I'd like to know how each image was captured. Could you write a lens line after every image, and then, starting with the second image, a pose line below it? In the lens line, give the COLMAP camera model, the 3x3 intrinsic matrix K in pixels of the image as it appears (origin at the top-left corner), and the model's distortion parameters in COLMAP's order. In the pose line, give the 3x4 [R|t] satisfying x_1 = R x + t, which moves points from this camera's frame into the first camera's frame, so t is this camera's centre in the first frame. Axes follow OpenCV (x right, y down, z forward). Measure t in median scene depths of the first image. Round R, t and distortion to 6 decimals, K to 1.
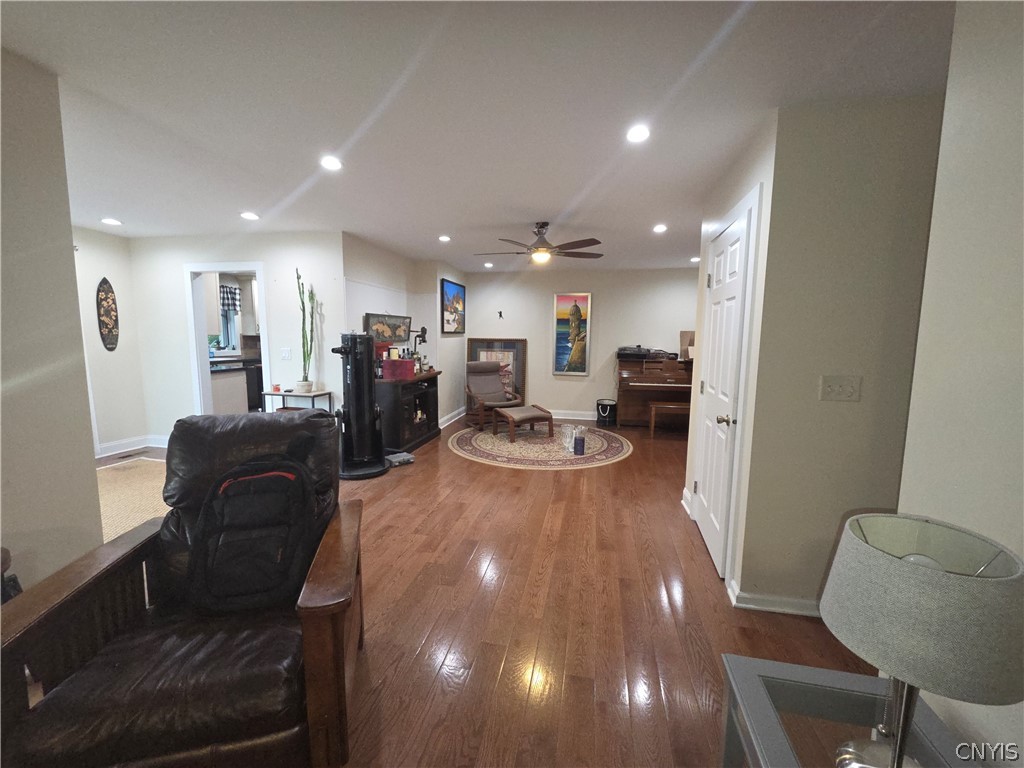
lens RADIAL K [[414.6, 0, 514.1], [0, 414.6, 384.3], [0, 0, 1]] dist [-0.001224, -0.000118]
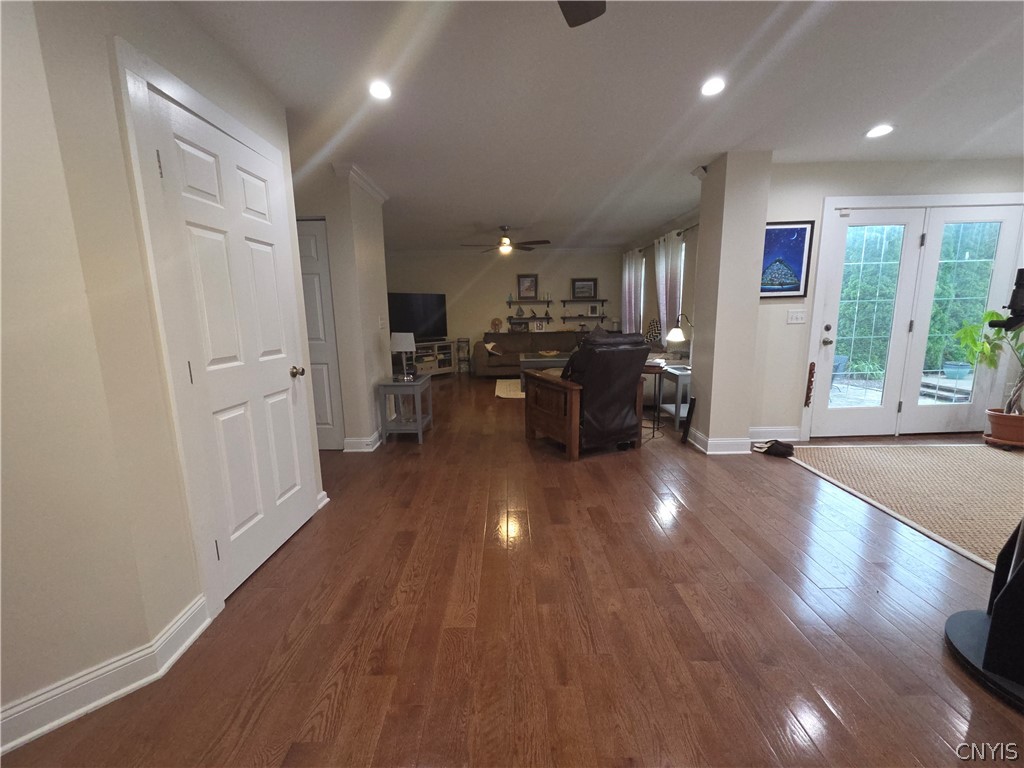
lens RADIAL K [[414.6, 0, 512.6], [0, 414.6, 381.8], [0, 0, 1]] dist [-0.001224, -0.000118]
pose [[-0.978149, 0.038242, -0.204359, 0.091922], [-0.020340, 0.960621, 0.277117, -0.084497], [0.206909, 0.275218, -0.938852, 0.958536]]
